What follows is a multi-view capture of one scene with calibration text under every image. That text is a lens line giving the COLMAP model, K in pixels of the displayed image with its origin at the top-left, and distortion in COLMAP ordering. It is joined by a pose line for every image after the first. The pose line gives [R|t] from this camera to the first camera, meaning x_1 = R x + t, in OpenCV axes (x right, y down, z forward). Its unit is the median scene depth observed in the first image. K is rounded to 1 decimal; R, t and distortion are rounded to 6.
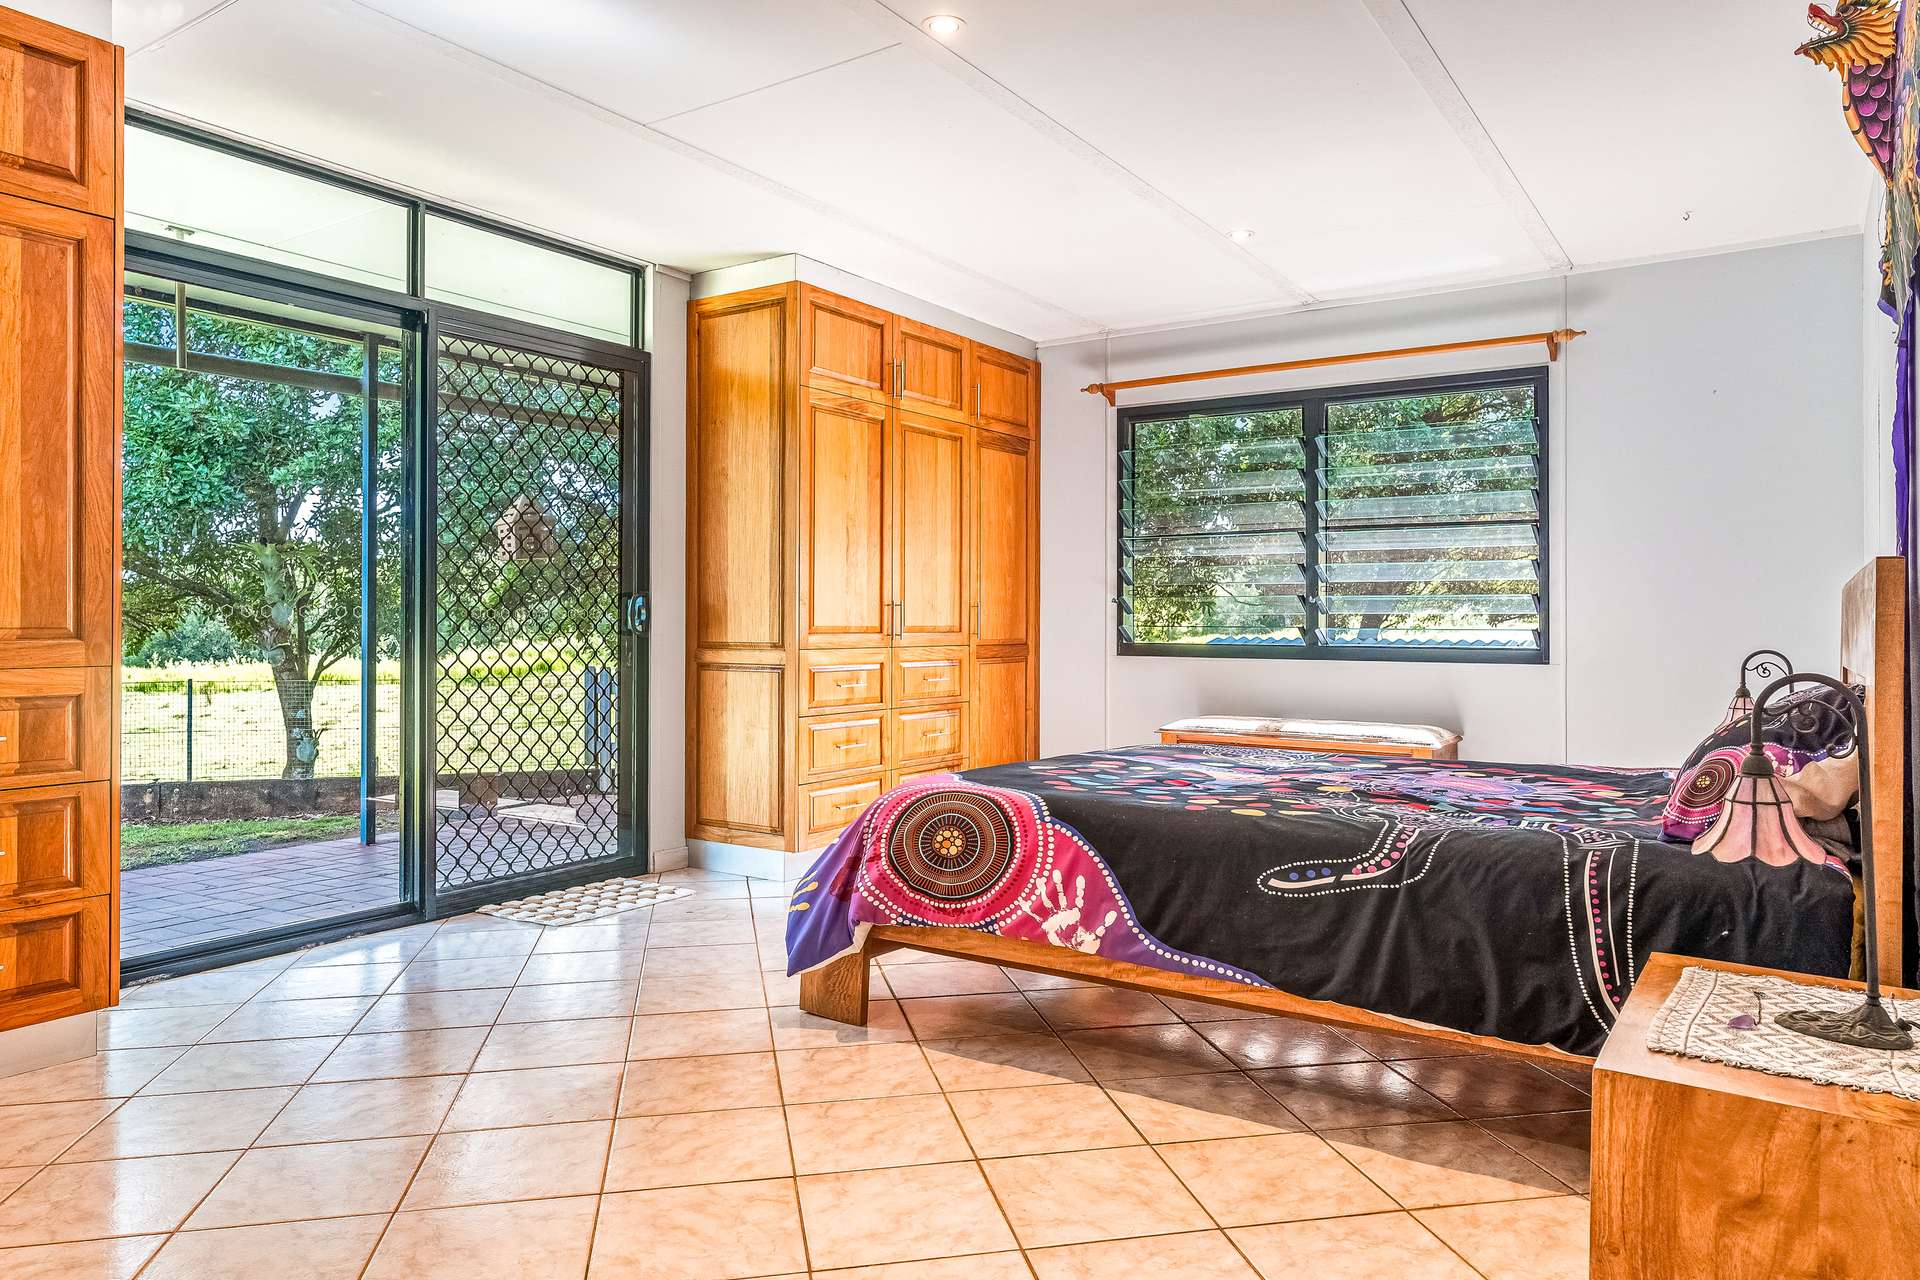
lens RADIAL K [[1256.8, 0, 955.3], [0, 1256.8, 598.1], [0, 0, 1]] dist [0.001804, 0.002487]
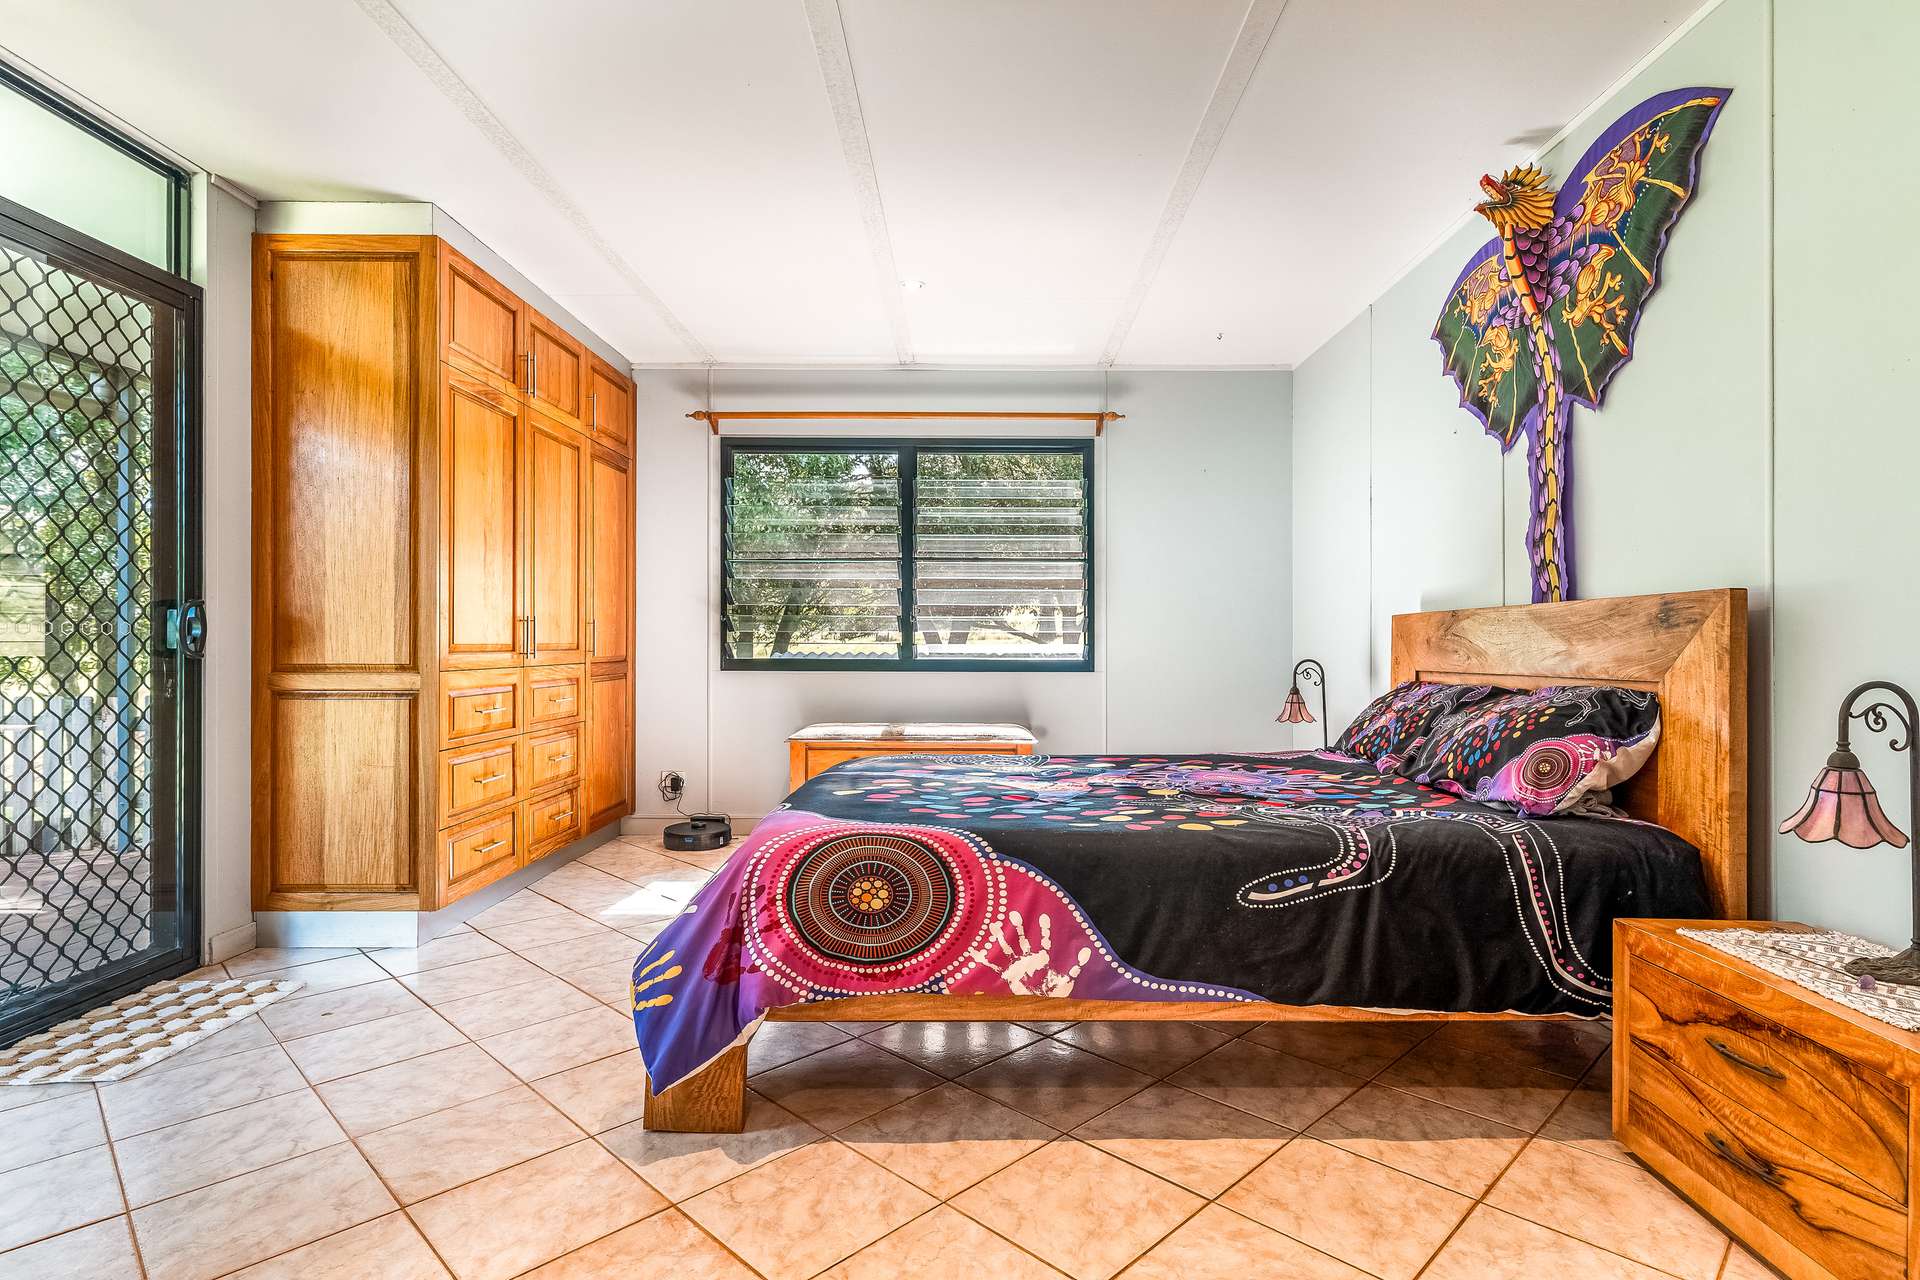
lens RADIAL K [[973.4, 0, 966.2], [0, 973.4, 634.2], [0, 0, 1]] dist [0.004276, -0.000710]
pose [[0.827280, 0.002120, 0.561786, -0.245600], [-0.010098, 0.999887, 0.011096, 0.005785], [-0.561700, -0.014852, 0.827208, 0.312886]]
